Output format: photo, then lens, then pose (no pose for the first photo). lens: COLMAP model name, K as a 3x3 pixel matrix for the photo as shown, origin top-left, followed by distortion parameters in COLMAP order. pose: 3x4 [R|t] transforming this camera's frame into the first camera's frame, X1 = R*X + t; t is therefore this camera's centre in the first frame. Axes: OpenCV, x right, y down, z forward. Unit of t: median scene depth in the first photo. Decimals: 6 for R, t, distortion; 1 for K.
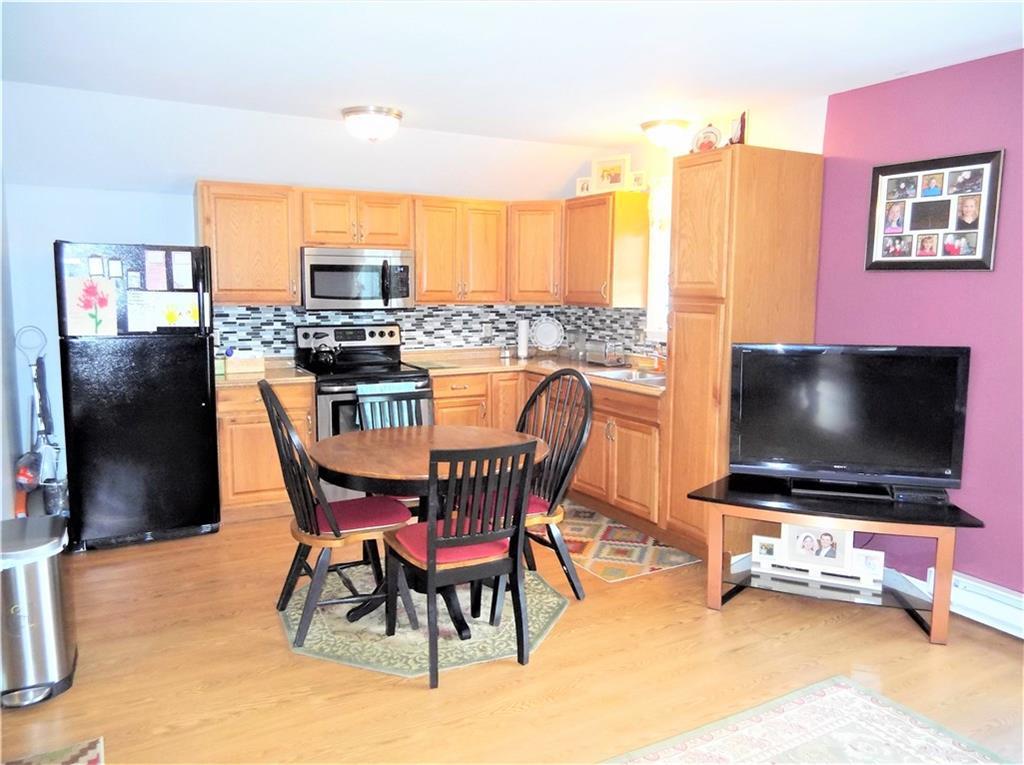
lens RADIAL K [[755.9, 0, 507.2], [0, 755.9, 377.6], [0, 0, 1]] dist [-0.006121, 0.010175]
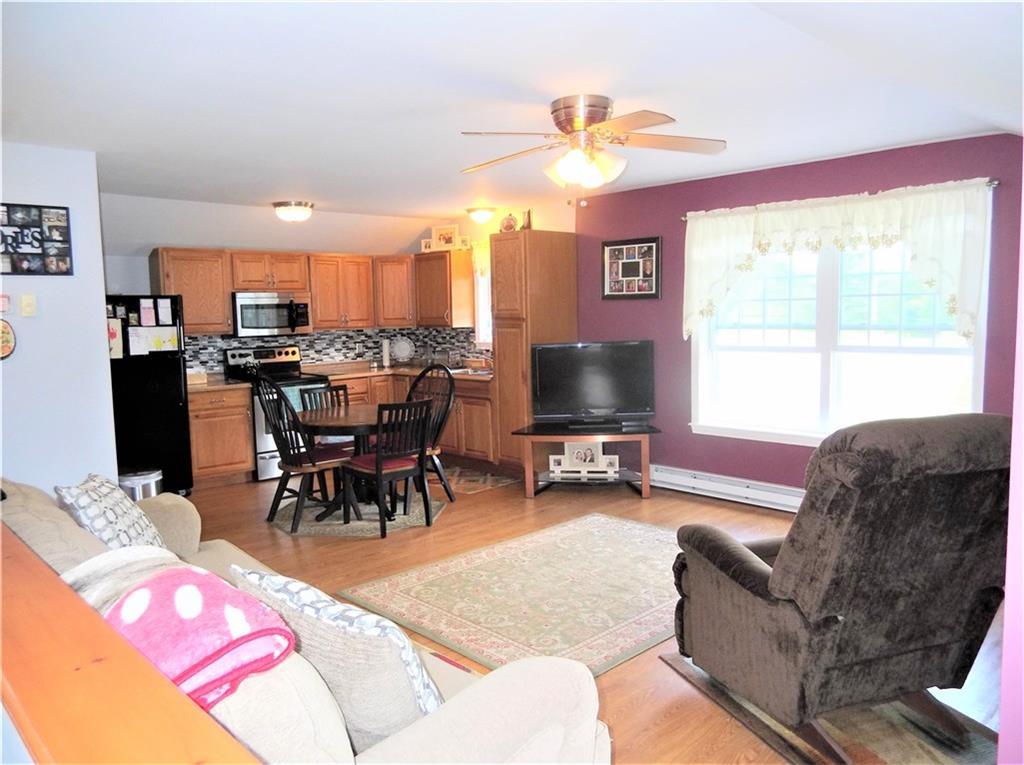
lens RADIAL K [[755.9, 0, 510.4], [0, 755.9, 384.5], [0, 0, 1]] dist [-0.006121, 0.010175]
pose [[0.965642, -0.054439, 0.254110, -0.166364], [0.060762, 0.998006, -0.017094, 0.063035], [-0.252673, 0.031947, 0.967024, -0.569519]]
